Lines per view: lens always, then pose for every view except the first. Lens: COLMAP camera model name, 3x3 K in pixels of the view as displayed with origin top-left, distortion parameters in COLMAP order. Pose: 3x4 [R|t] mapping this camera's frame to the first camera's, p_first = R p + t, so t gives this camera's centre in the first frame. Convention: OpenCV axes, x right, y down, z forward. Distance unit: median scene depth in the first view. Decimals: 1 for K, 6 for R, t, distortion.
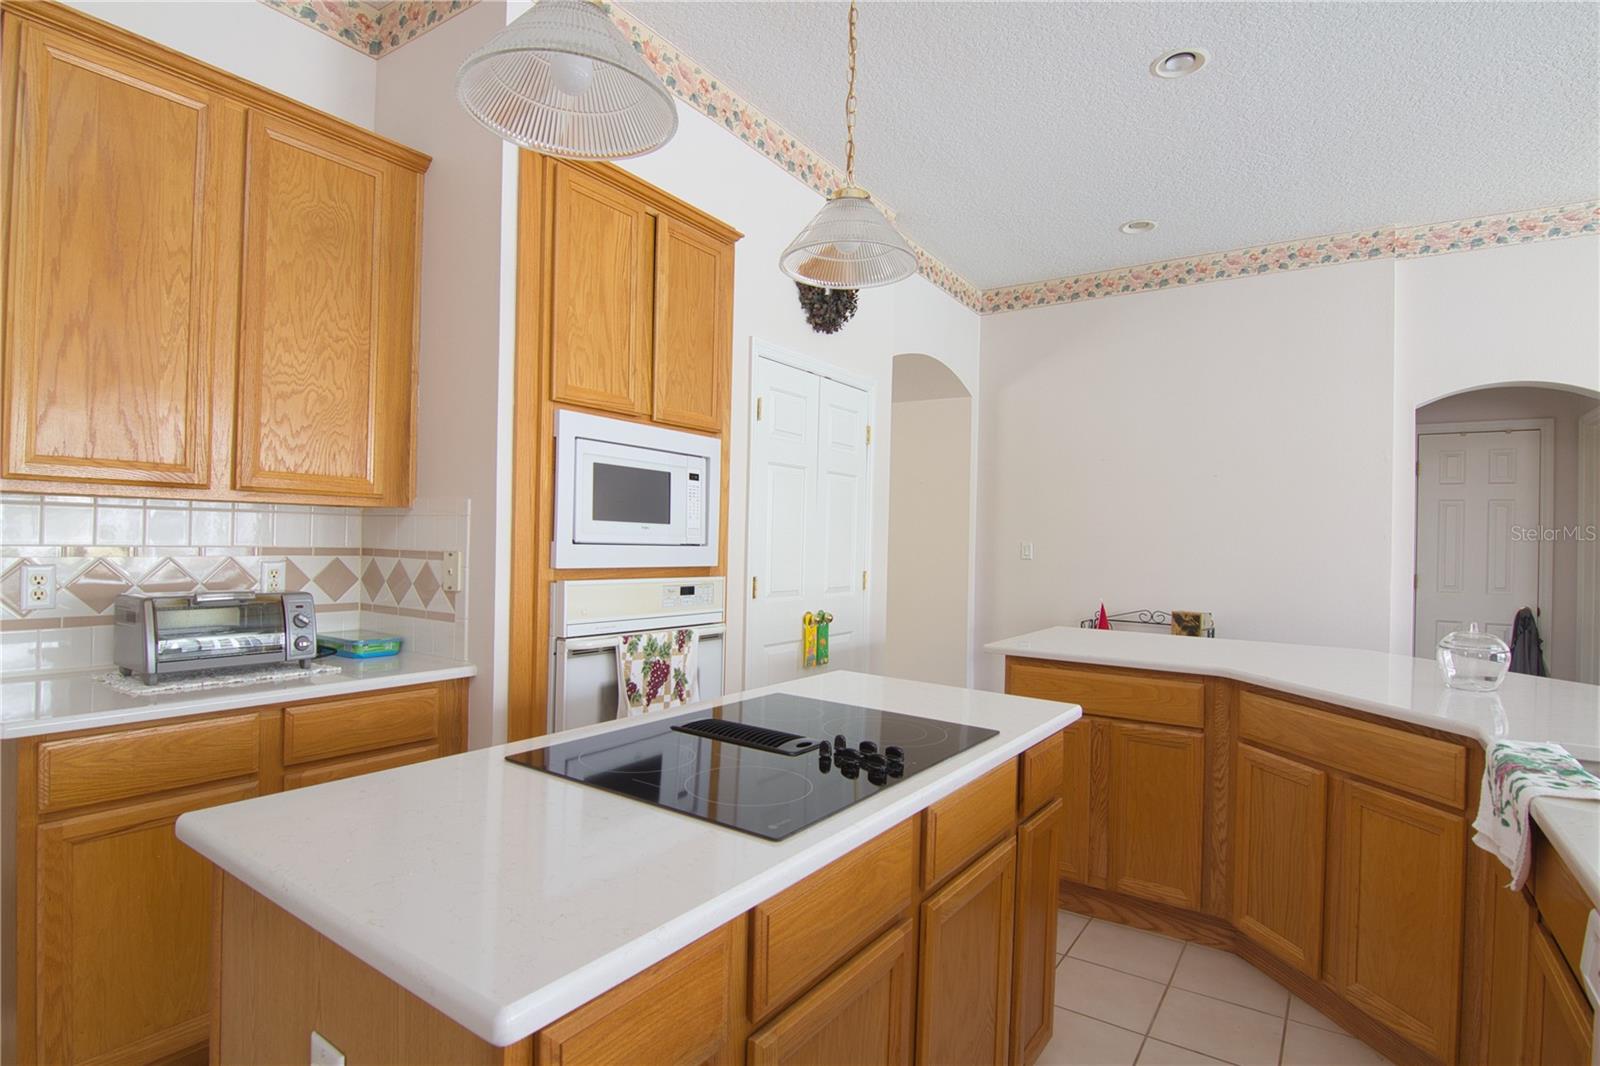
lens RADIAL K [[800.7, 0, 801.5], [0, 800.7, 535.5], [0, 0, 1]] dist [-0.010841, -0.007748]
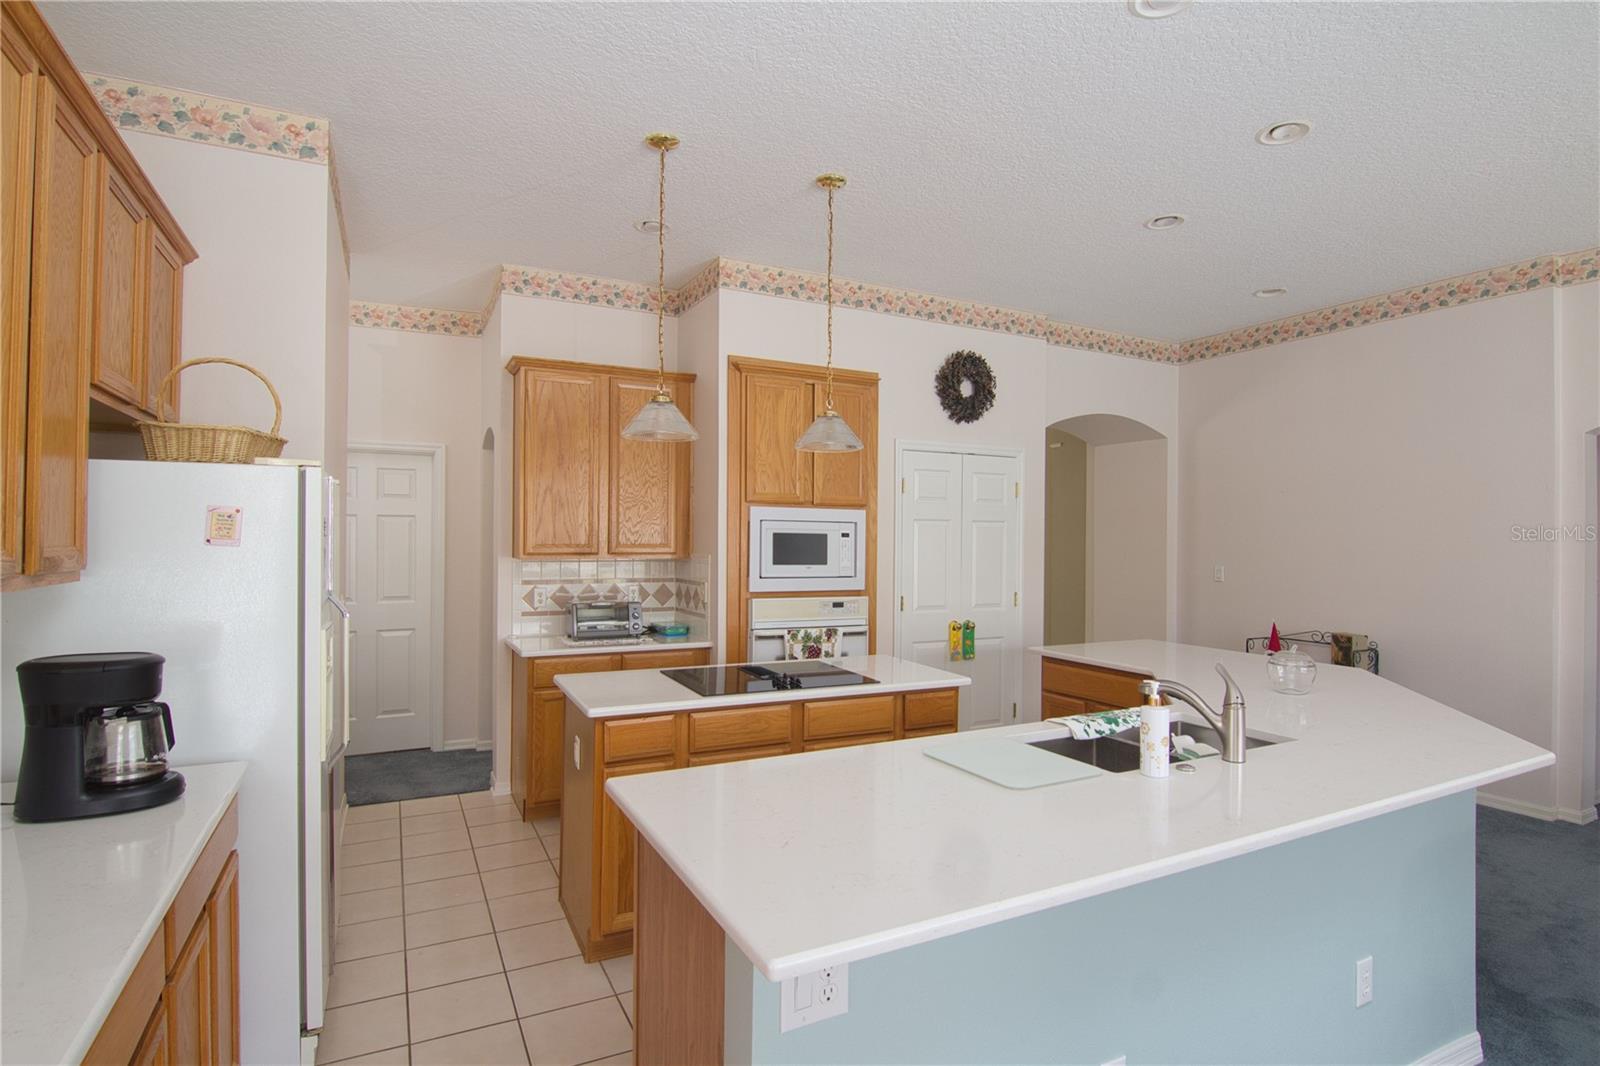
lens RADIAL K [[800.7, 0, 808.4], [0, 800.7, 535.0], [0, 0, 1]] dist [-0.010841, -0.007748]
pose [[0.879103, -0.015714, -0.476373, 0.641557], [0.012233, 0.999871, -0.010409, -0.063920], [0.476475, 0.003323, 0.879182, -0.524536]]
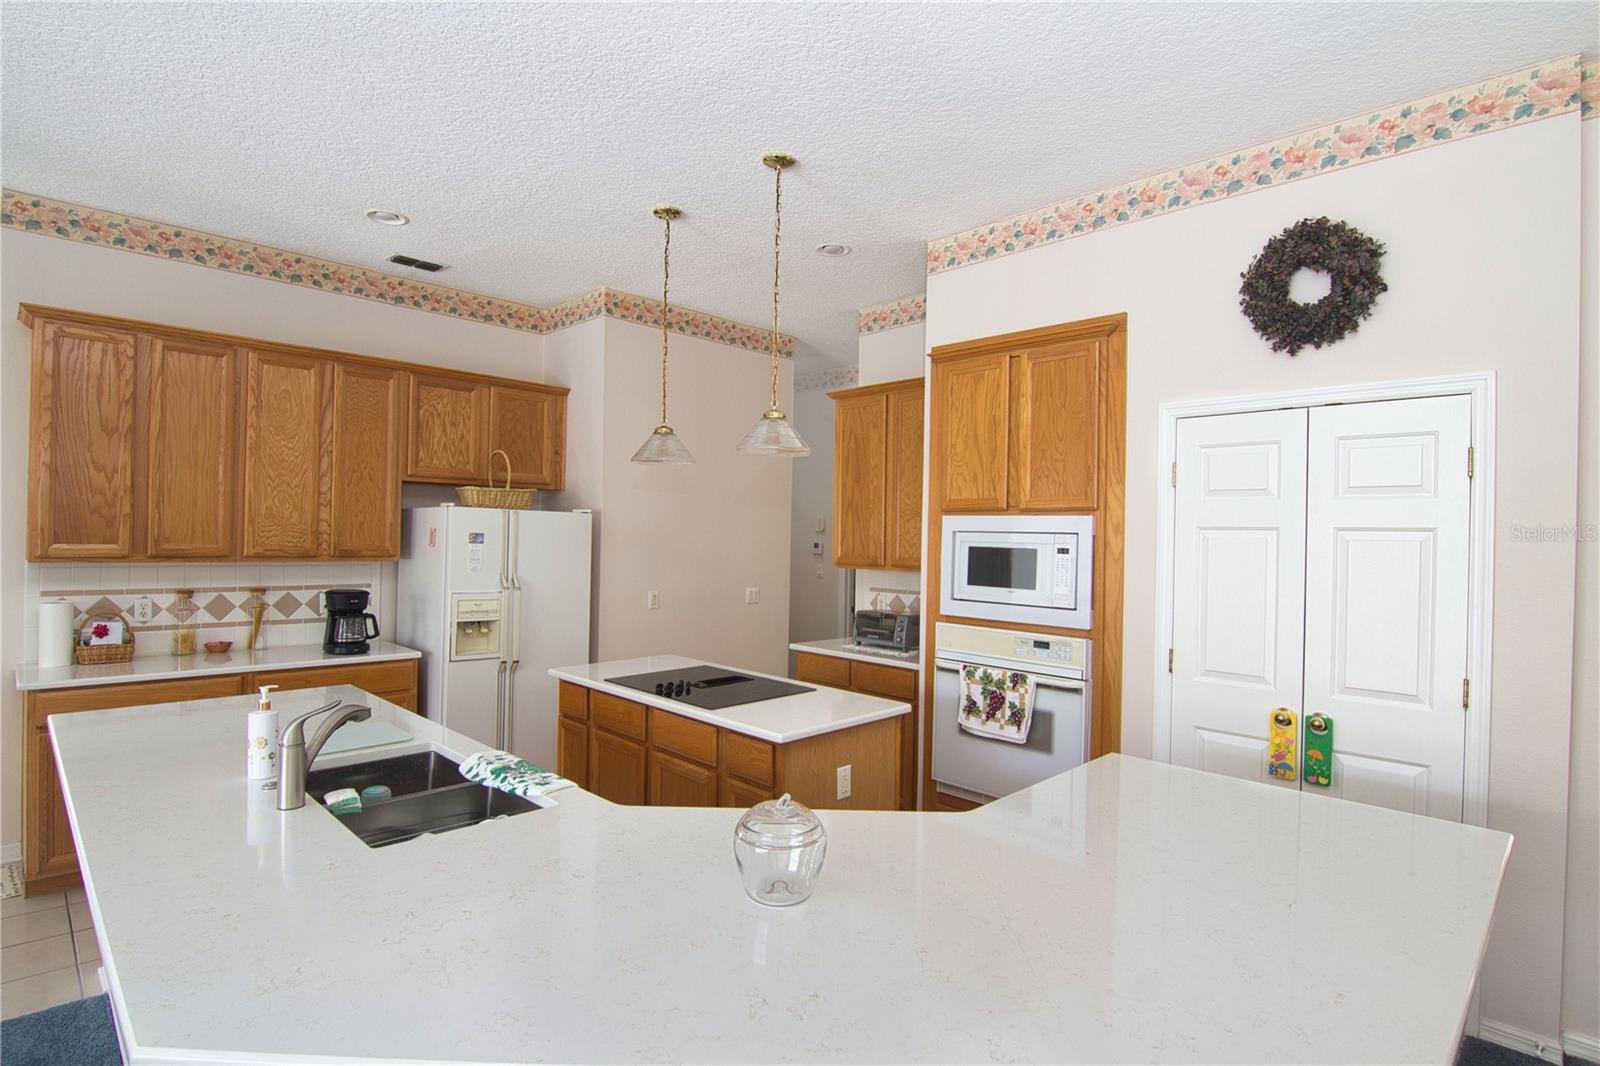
lens RADIAL K [[800.7, 0, 808.7], [0, 800.7, 534.2], [0, 0, 1]] dist [-0.010841, -0.007748]
pose [[-0.178142, -0.033860, -0.983422, 1.217983], [-0.023643, 0.999267, -0.030123, -0.059103], [0.983721, 0.017885, -0.178812, 0.933663]]
